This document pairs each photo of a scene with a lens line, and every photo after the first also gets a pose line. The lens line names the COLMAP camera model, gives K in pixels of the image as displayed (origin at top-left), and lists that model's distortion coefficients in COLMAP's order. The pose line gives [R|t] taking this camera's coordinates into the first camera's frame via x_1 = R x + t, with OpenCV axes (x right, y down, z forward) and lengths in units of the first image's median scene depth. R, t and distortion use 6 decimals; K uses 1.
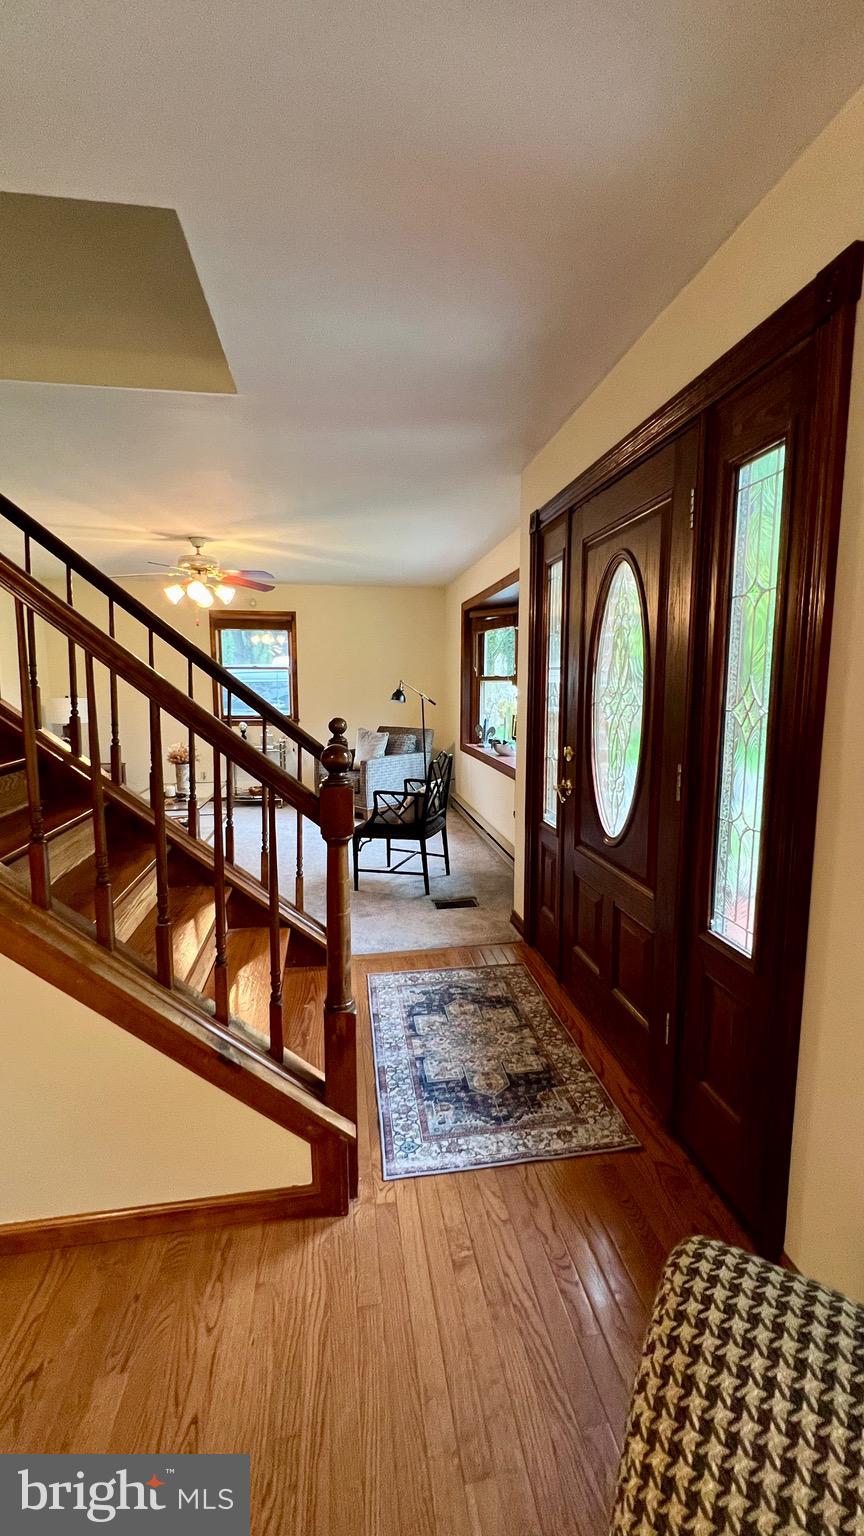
lens RADIAL K [[617.1, 0, 433.5], [0, 617.1, 759.1], [0, 0, 1]] dist [-0.004334, 0.000572]
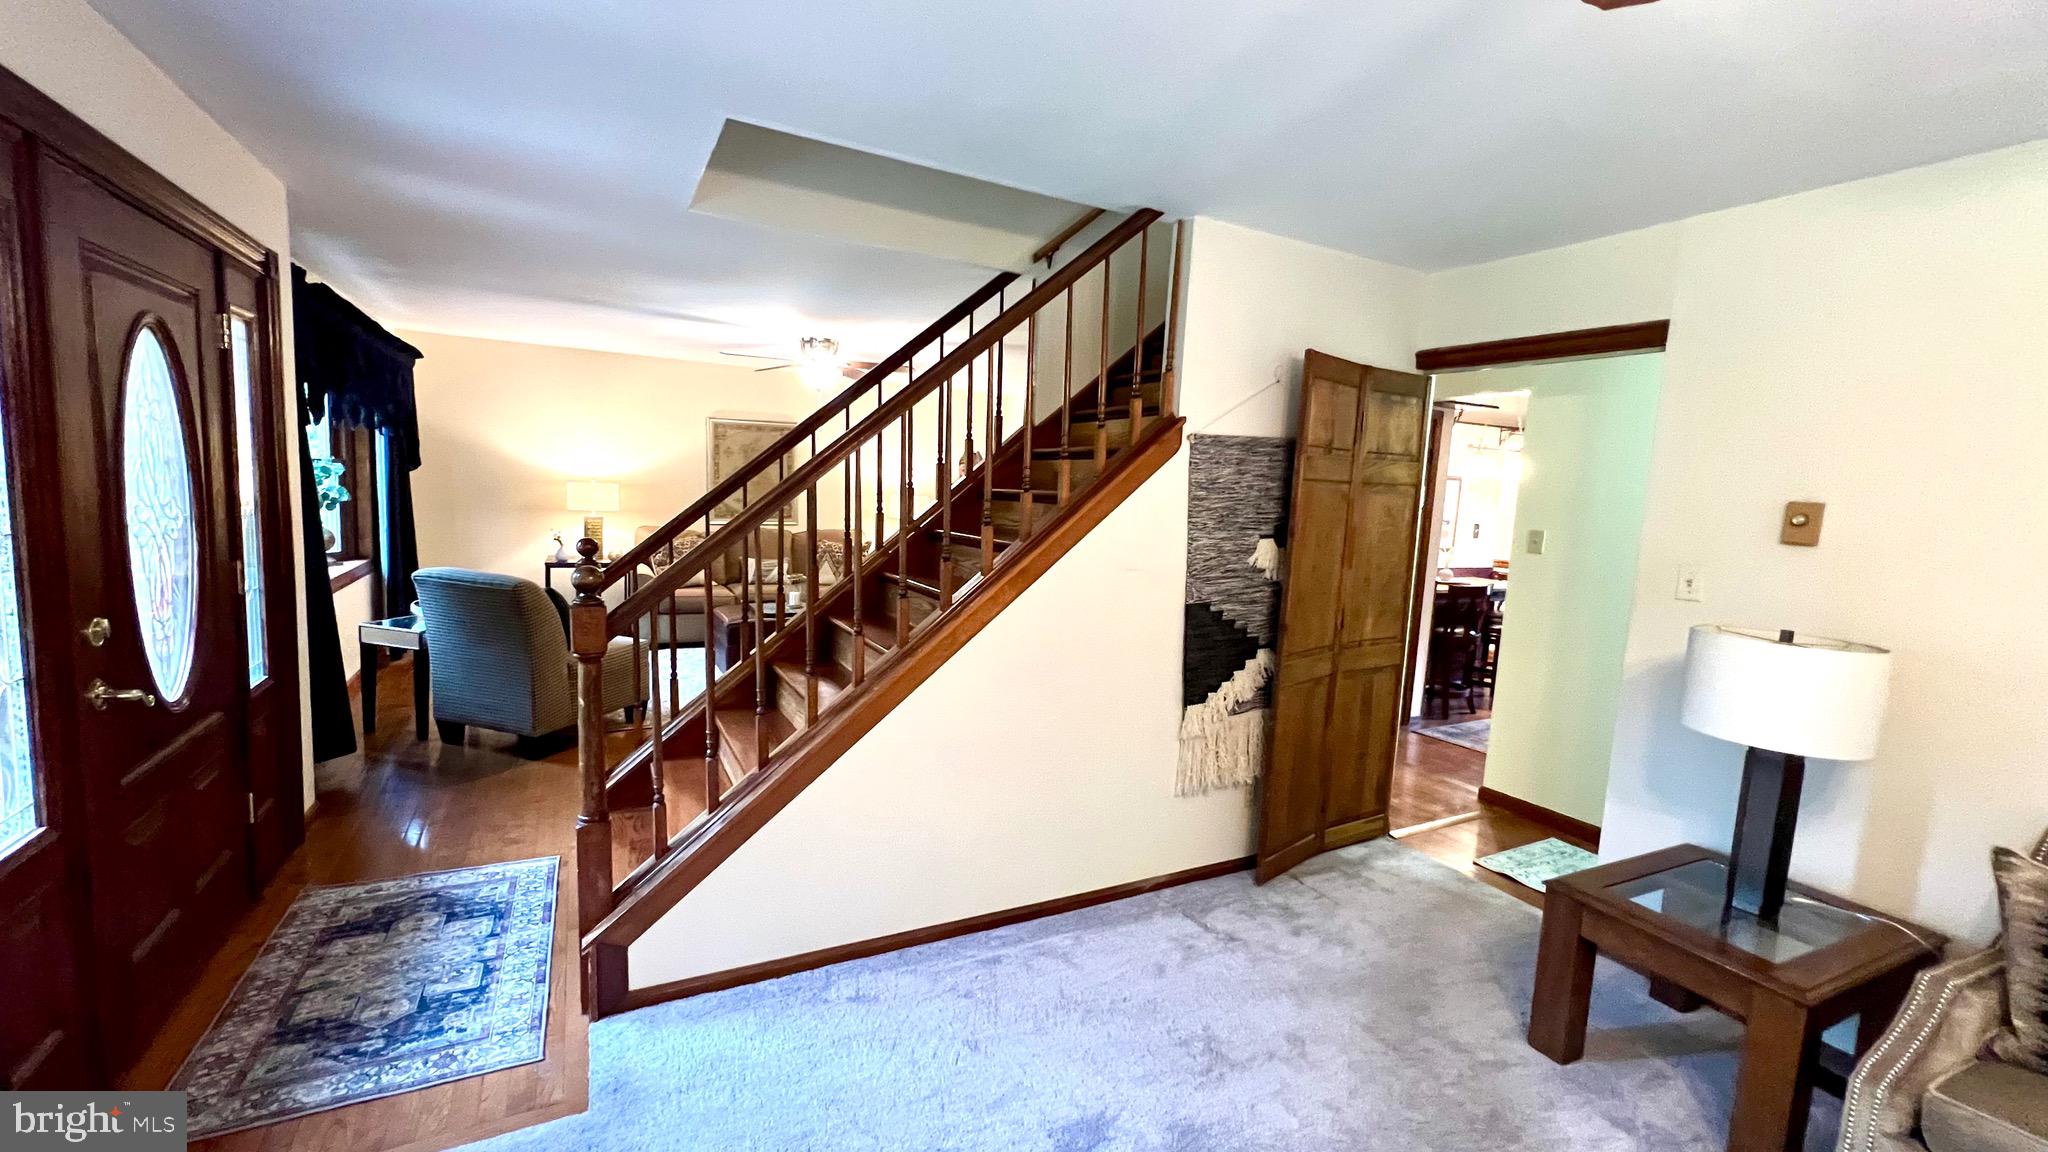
lens RADIAL K [[822.8, 0, 1023.8], [0, 822.8, 577.8], [0, 0, 1]] dist [-0.004334, 0.000572]
pose [[-0.942686, -0.012342, -0.333452, -0.330602], [-0.091527, 0.970552, 0.222828, -0.320579], [0.320882, 0.240577, -0.916055, 2.156055]]
